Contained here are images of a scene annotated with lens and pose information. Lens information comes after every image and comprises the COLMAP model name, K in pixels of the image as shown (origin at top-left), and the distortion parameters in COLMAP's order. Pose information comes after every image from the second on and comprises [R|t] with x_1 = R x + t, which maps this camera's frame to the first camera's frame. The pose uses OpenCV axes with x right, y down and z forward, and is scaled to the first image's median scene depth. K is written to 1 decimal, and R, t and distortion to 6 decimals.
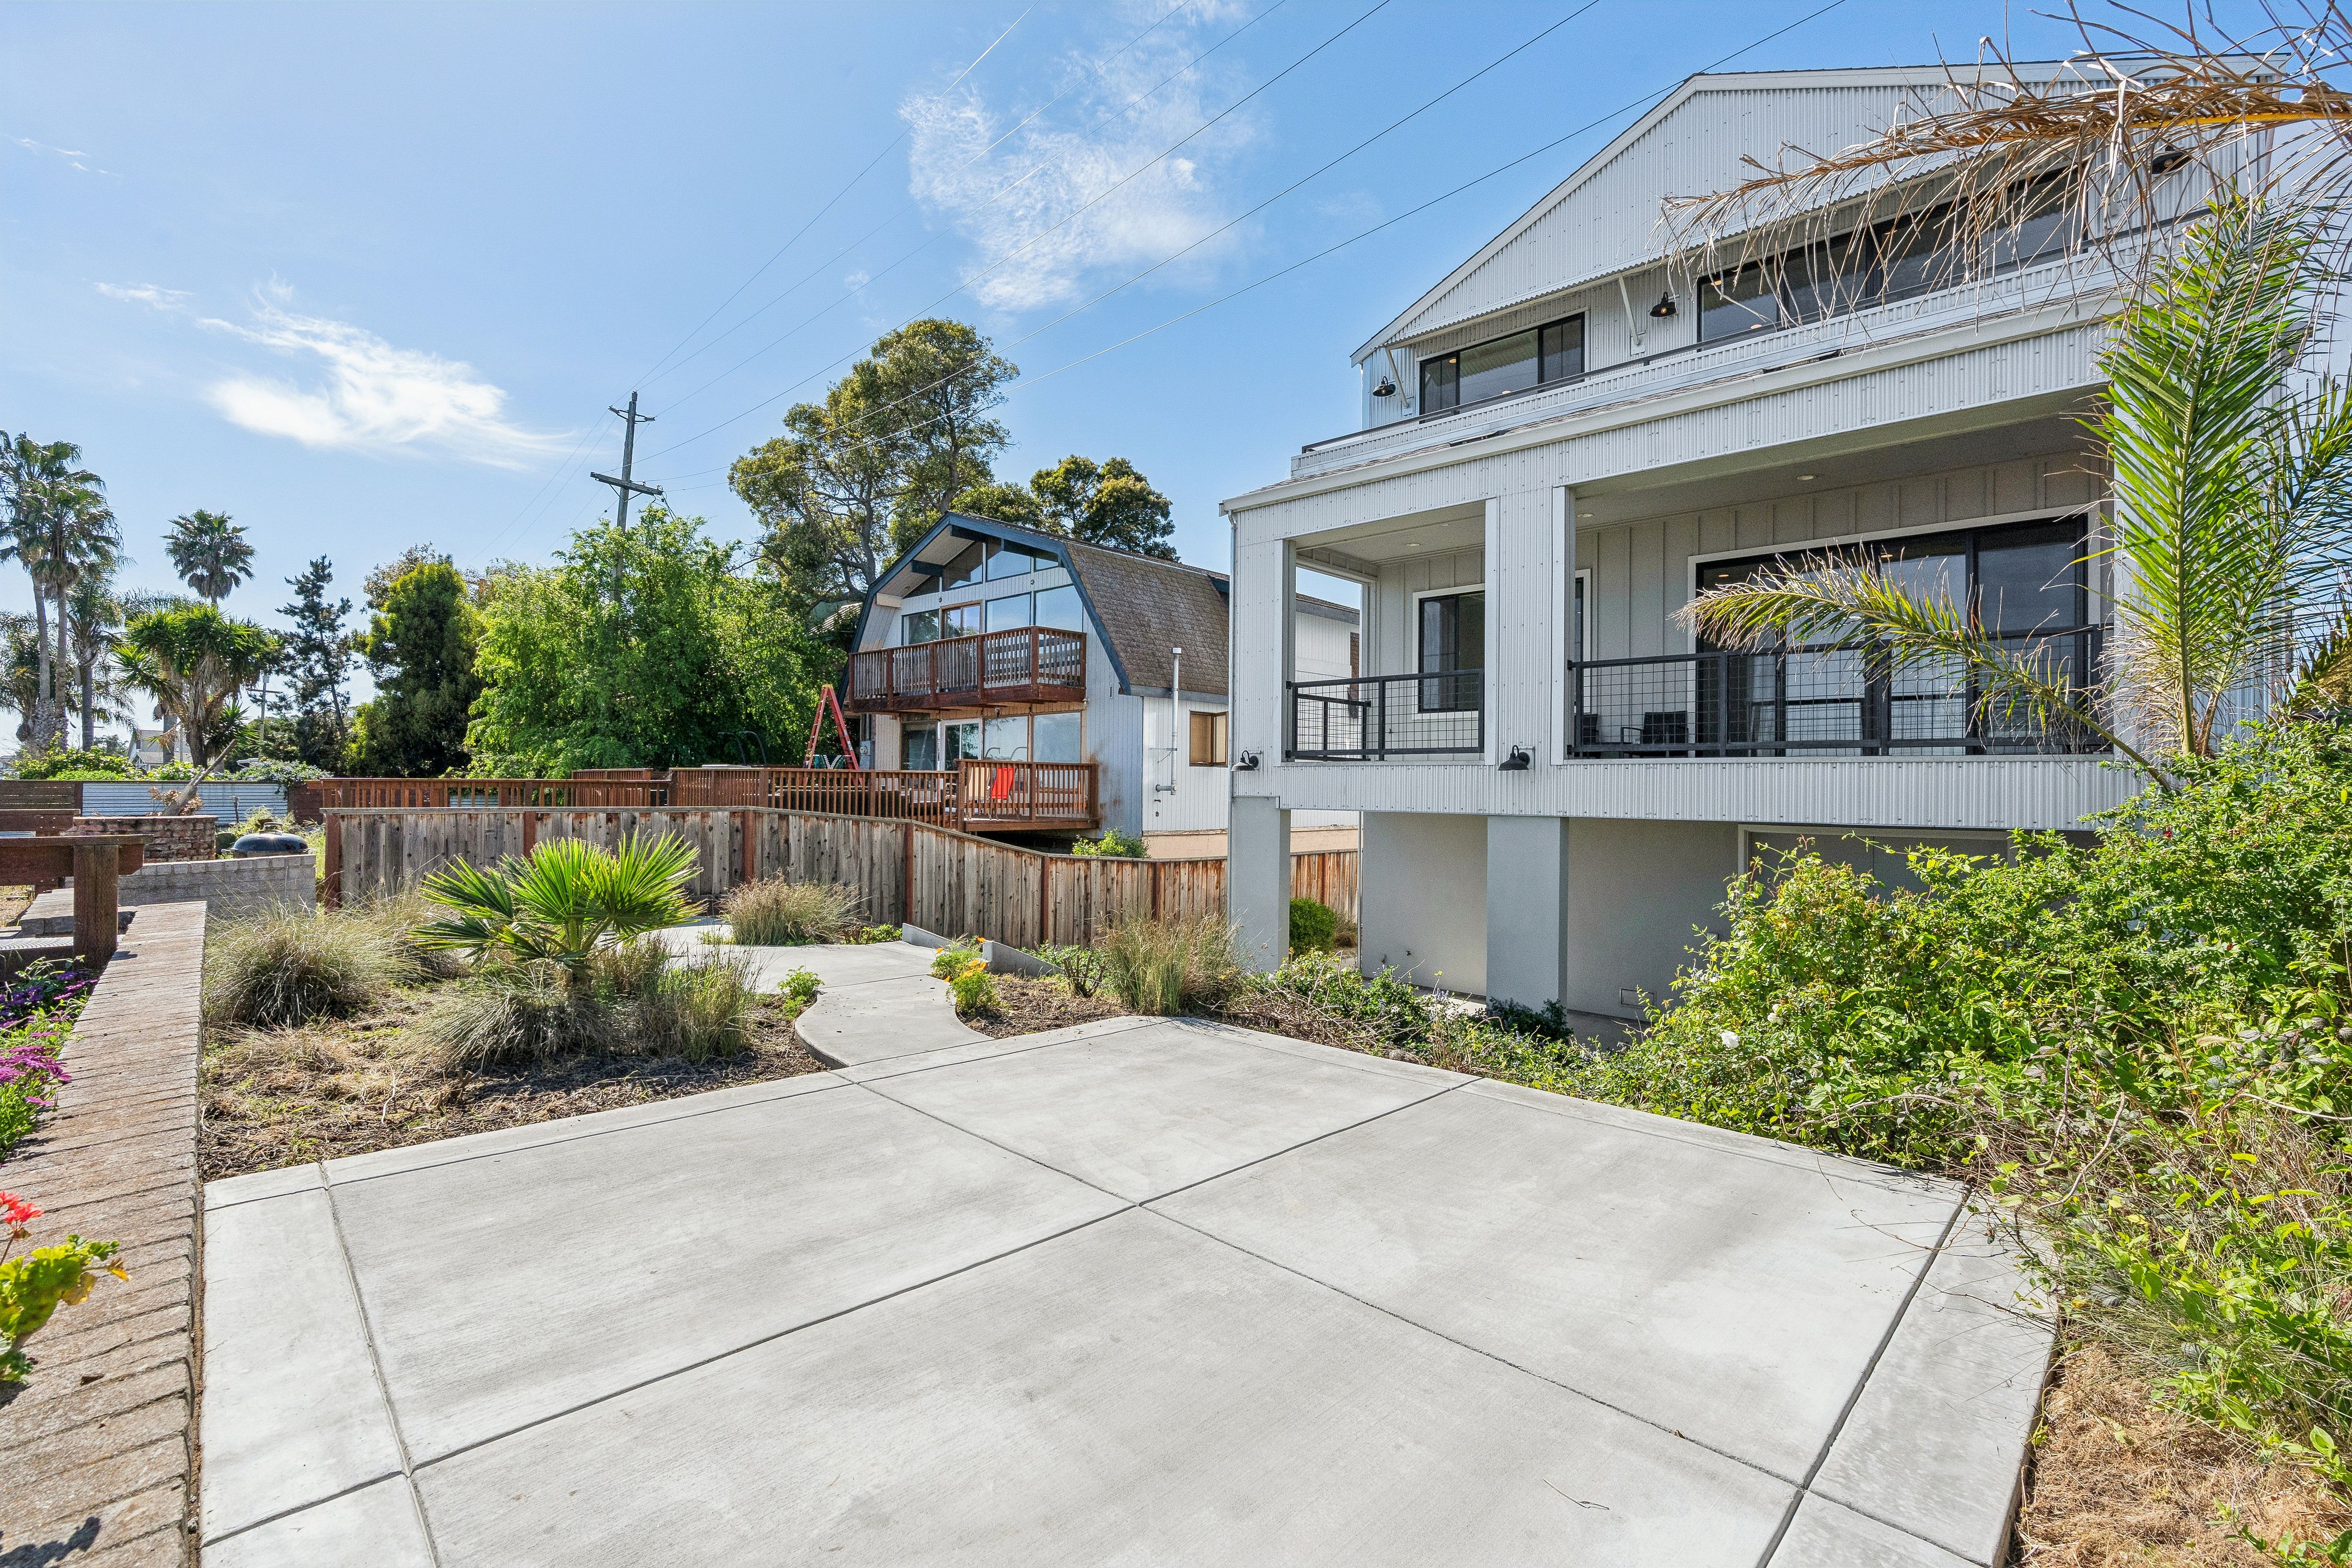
lens RADIAL K [[1068.9, 0, 1184.2], [0, 1068.9, 781.6], [0, 0, 1]] dist [-0.013452, 0.000091]
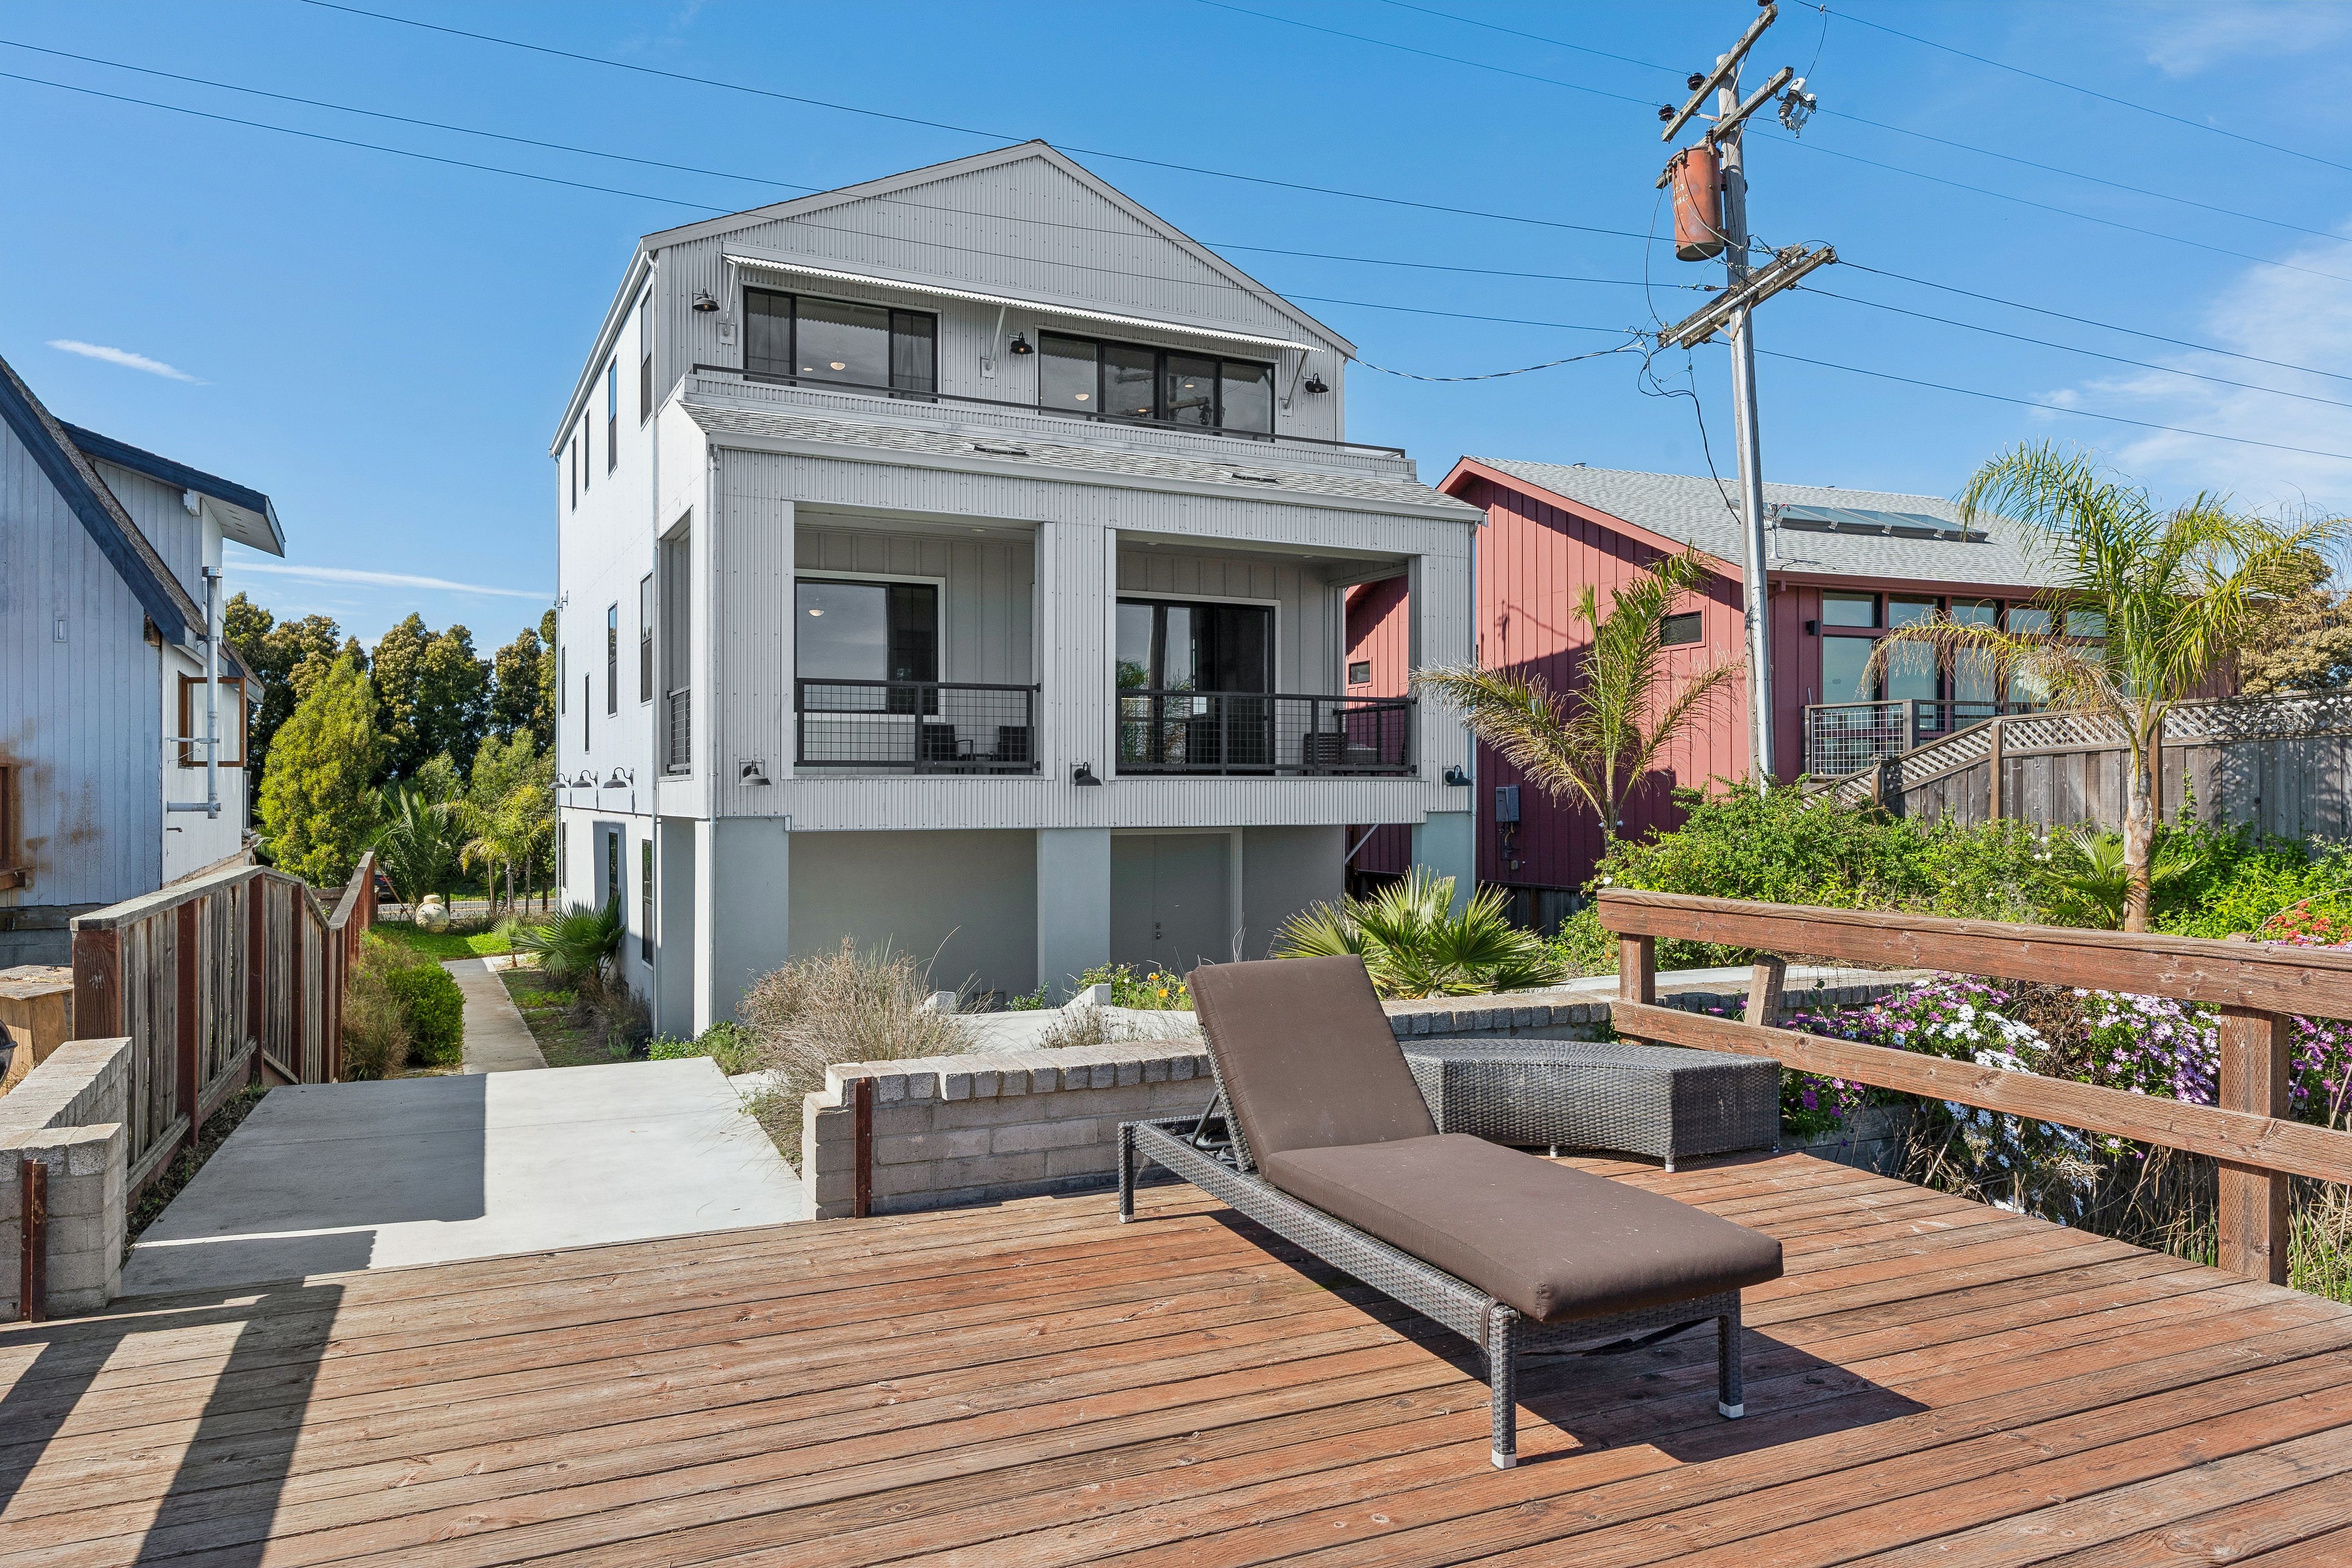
lens RADIAL K [[1535.8, 0, 1176.6], [0, 1535.8, 773.3], [0, 0, 1]] dist [-0.000030, 0.001640]
pose [[0.334318, -0.001410, 0.942459, -0.811905], [-0.000126, 0.999999, 0.001541, -0.017752], [-0.942460, -0.000634, 0.334318, 0.290905]]
